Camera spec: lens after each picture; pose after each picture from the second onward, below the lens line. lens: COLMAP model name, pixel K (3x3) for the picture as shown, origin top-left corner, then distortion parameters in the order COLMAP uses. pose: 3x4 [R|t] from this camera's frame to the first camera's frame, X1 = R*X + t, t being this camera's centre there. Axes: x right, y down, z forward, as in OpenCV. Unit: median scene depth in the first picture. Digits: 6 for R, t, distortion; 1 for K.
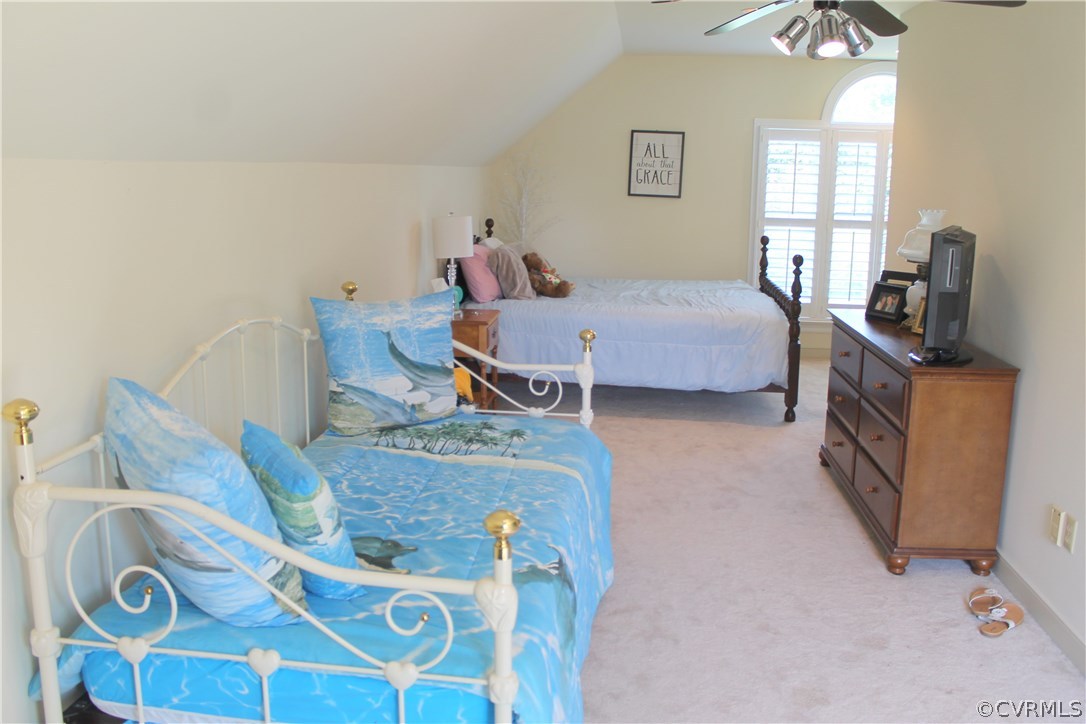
lens RADIAL K [[951.4, 0, 543.7], [0, 951.4, 359.4], [0, 0, 1]] dist [-0.145321, 0.006447]
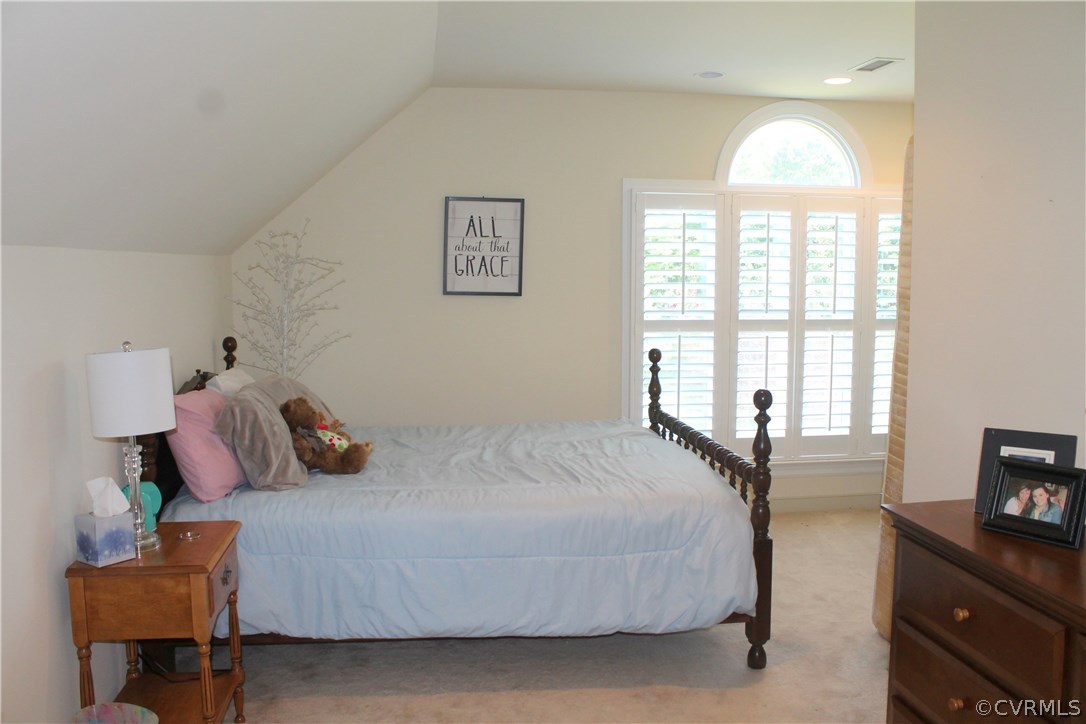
lens RADIAL K [[951.4, 0, 542.4], [0, 951.4, 360.3], [0, 0, 1]] dist [-0.145321, 0.006447]
pose [[0.973119, -0.035899, 0.227488, 0.003104], [0.057627, 0.994309, -0.089604, -0.074929], [-0.222977, 0.100305, 0.969650, 0.404870]]
